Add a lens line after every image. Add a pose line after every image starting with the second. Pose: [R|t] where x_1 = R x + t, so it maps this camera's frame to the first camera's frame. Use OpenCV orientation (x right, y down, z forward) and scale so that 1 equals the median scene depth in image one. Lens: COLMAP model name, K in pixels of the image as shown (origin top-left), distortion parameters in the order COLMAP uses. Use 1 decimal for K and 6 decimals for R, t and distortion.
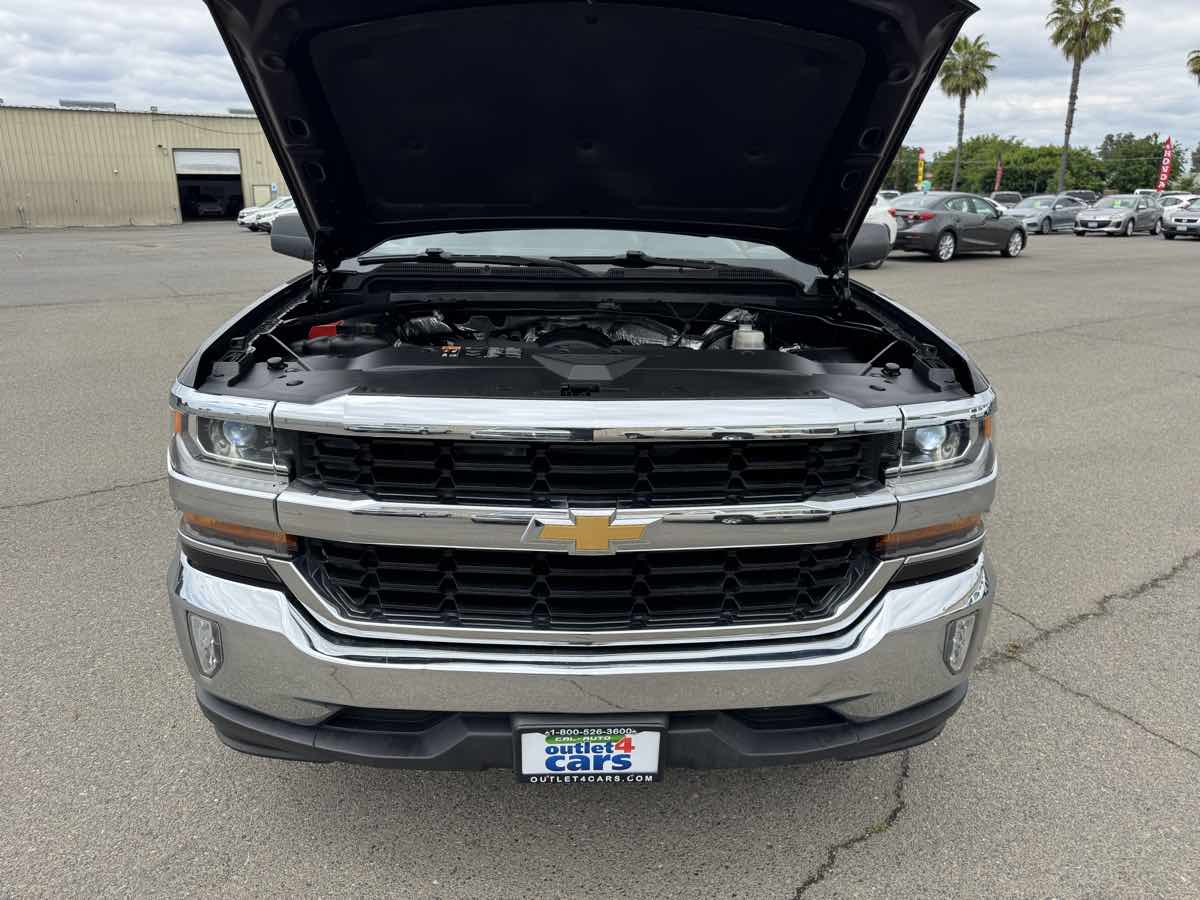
lens RADIAL K [[849.1, 0, 595.5], [0, 849.1, 451.7], [0, 0, 1]] dist [0.013630, -0.014232]
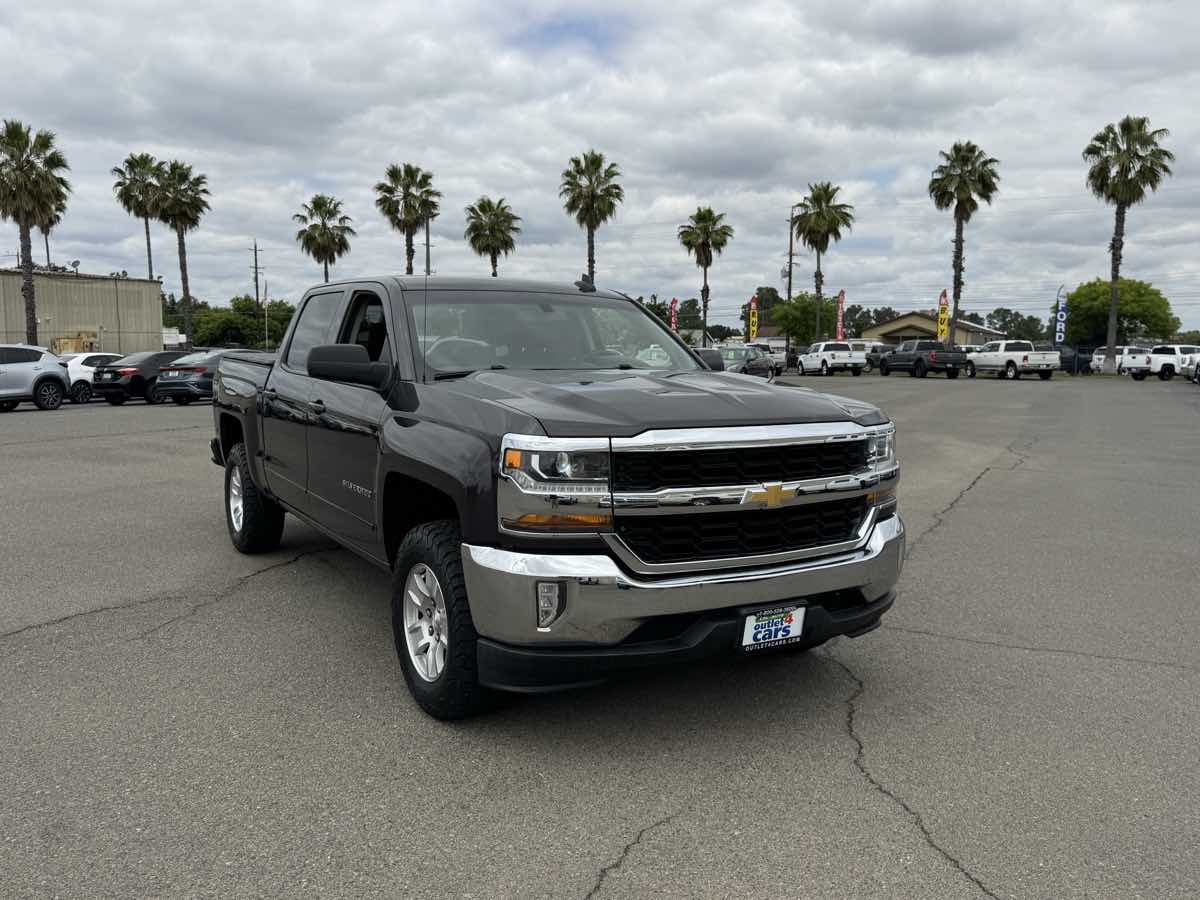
lens RADIAL K [[988.4, 0, 602.4], [0, 988.4, 453.3], [0, 0, 1]] dist [0.084303, -0.139312]
pose [[0.871526, -0.052426, 0.487539, -0.077833], [0.143381, 0.978059, -0.151136, 0.015644], [-0.468918, 0.201623, 0.859921, -0.040839]]
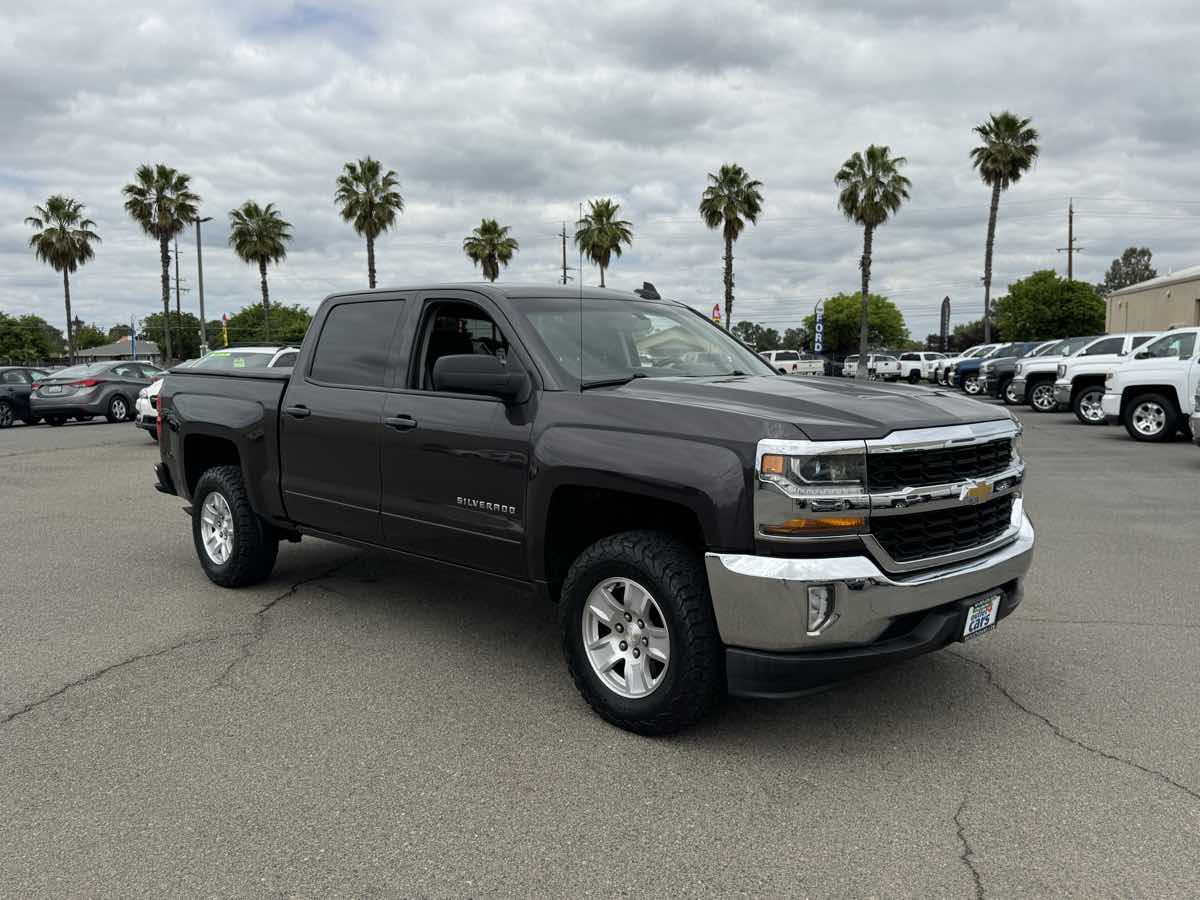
lens RADIAL K [[988.4, 0, 608.6], [0, 988.4, 458.8], [0, 0, 1]] dist [0.084303, -0.139312]
pose [[0.727315, -0.078451, 0.681805, -0.123123], [0.212001, 0.970541, -0.114478, 0.005884], [-0.652739, 0.227805, 0.722521, -0.007771]]
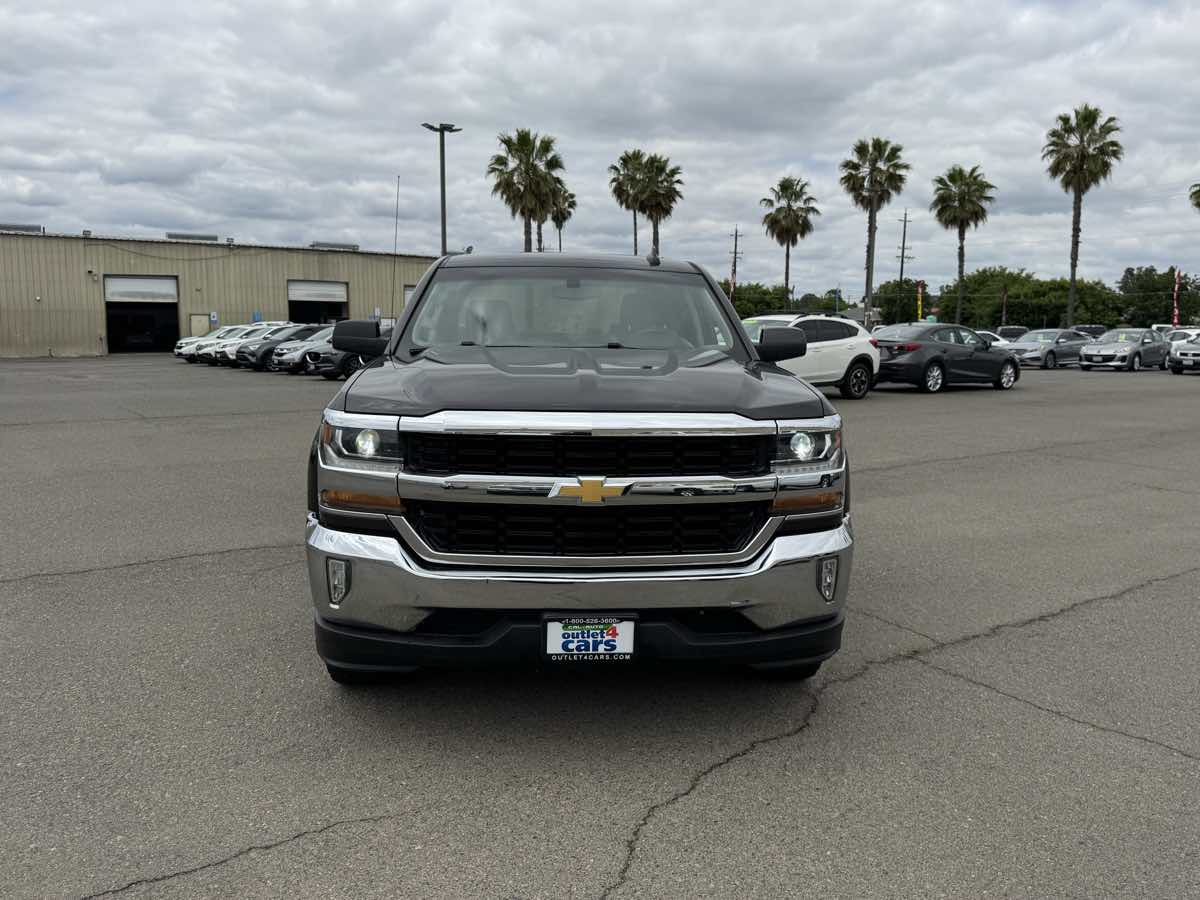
lens RADIAL K [[988.4, 0, 603.4], [0, 988.4, 462.6], [0, 0, 1]] dist [0.084303, -0.139312]
pose [[0.999319, 0.000222, 0.036912, -0.002957], [0.005677, 0.987164, -0.159611, 0.019421], [-0.036473, 0.159712, 0.986490, -0.051550]]
